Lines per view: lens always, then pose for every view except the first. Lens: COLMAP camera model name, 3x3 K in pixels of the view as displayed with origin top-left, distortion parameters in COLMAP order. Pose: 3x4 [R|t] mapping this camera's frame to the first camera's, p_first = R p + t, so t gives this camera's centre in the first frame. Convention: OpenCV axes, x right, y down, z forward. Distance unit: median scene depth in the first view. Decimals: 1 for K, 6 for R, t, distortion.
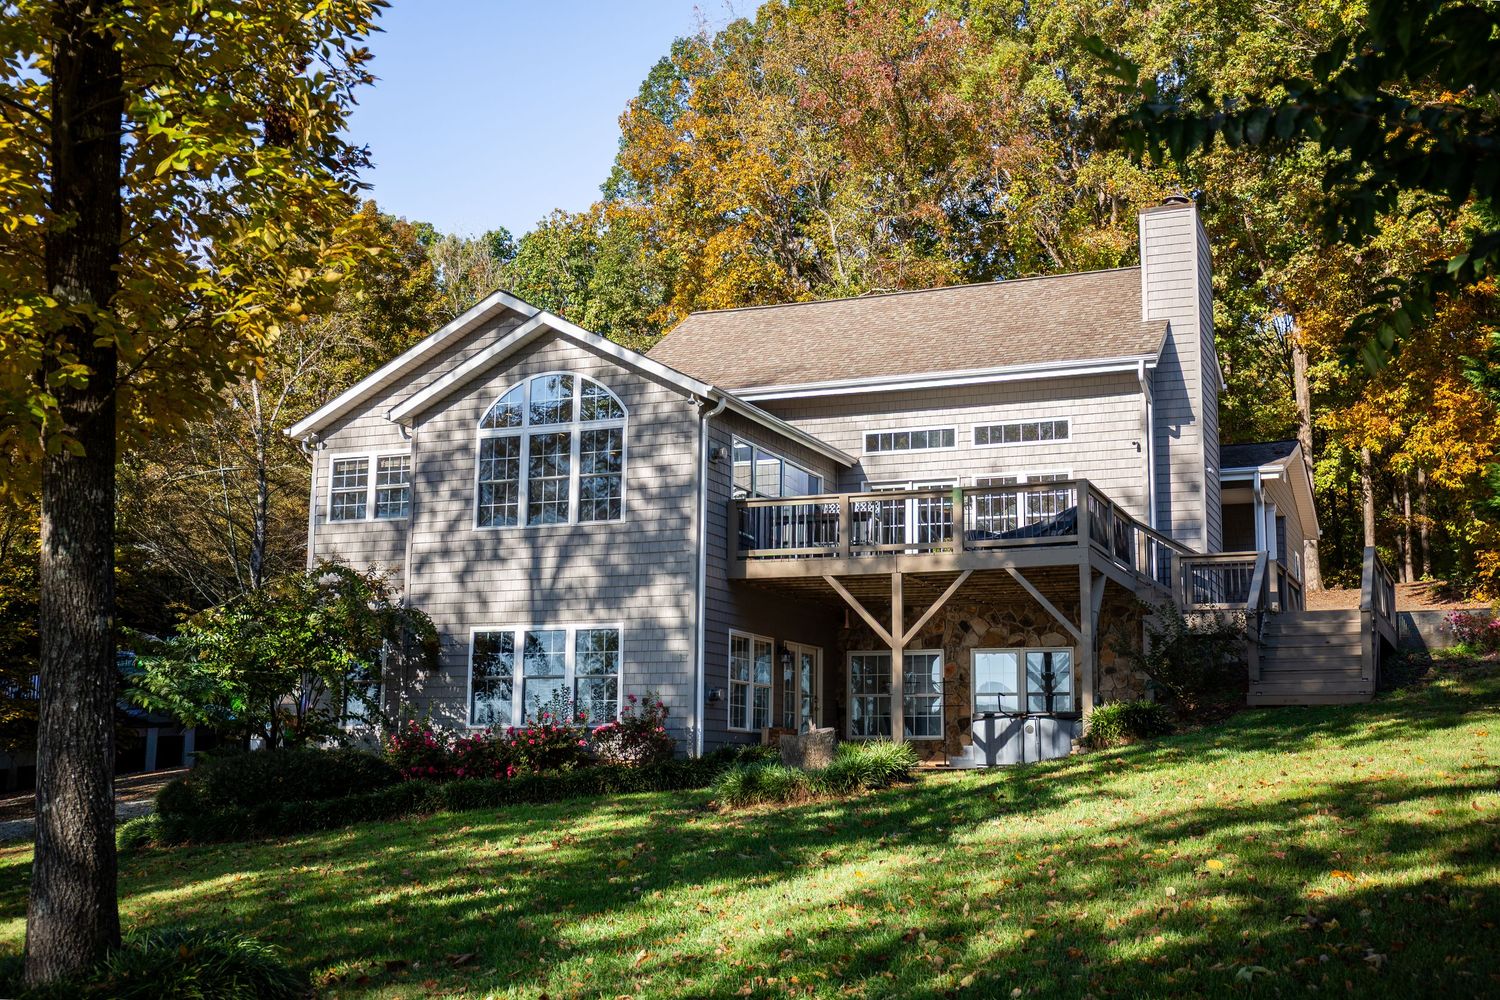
lens RADIAL K [[1712.9, 0, 750.8], [0, 1712.9, 501.3], [0, 0, 1]] dist [-0.026148, 0.000000]
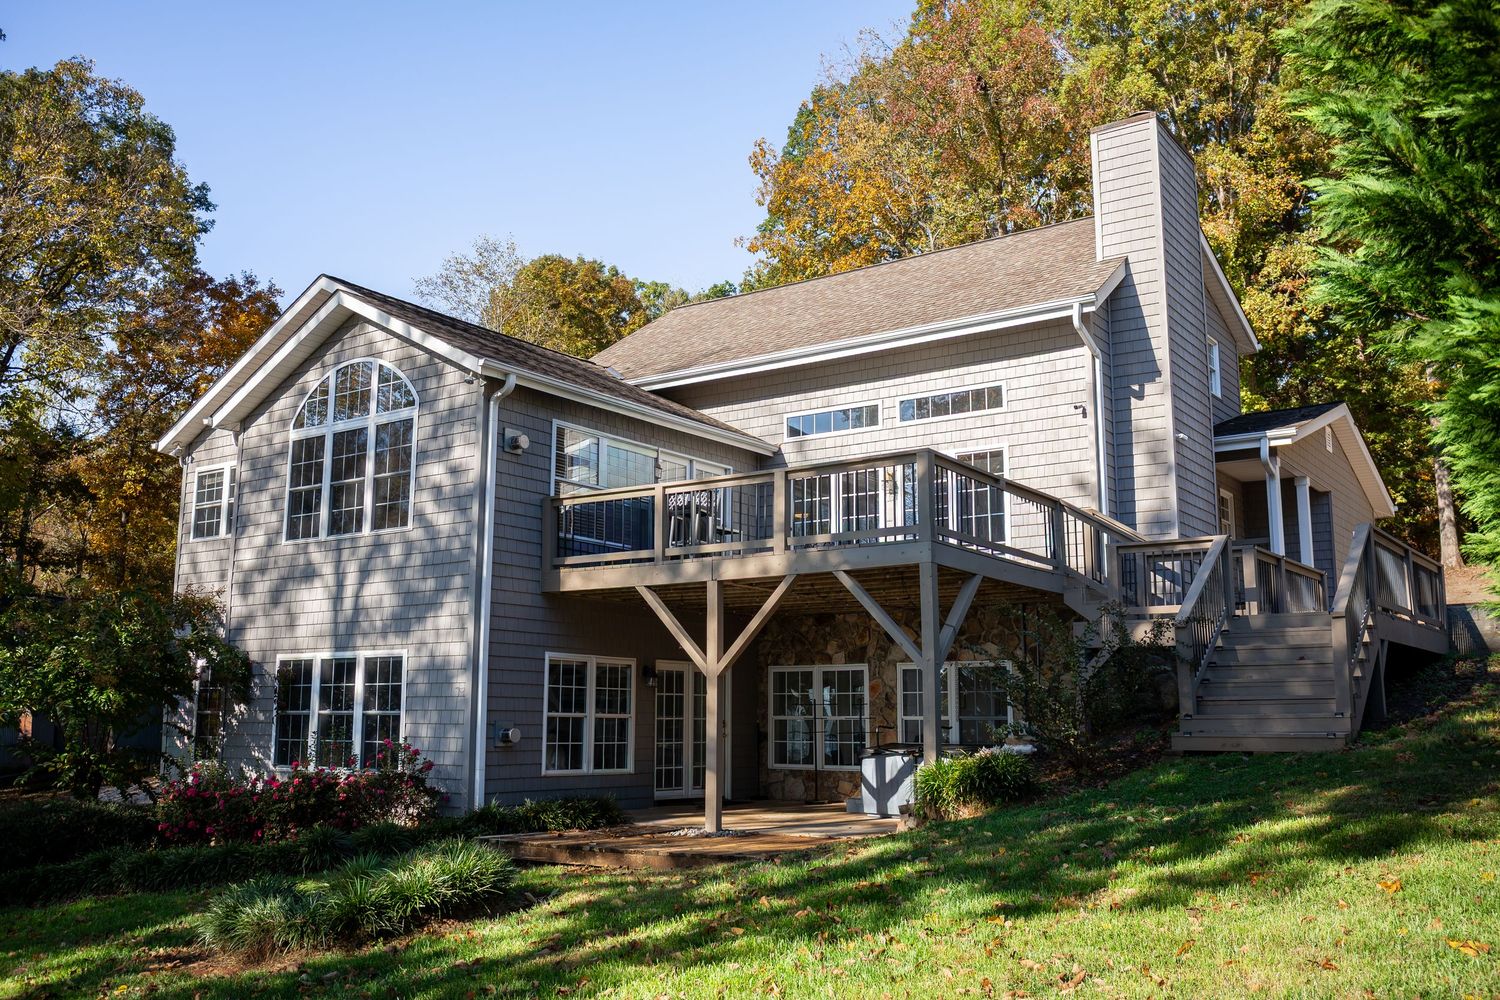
lens RADIAL K [[1342.0, 0, 749.5], [0, 1342.0, 497.1], [0, 0, 1]] dist [-0.005080, -0.003244]
pose [[0.978214, -0.042130, -0.203279, 0.209213], [0.040283, 0.999101, -0.013219, 0.011137], [0.203653, 0.004742, 0.979032, 0.363017]]
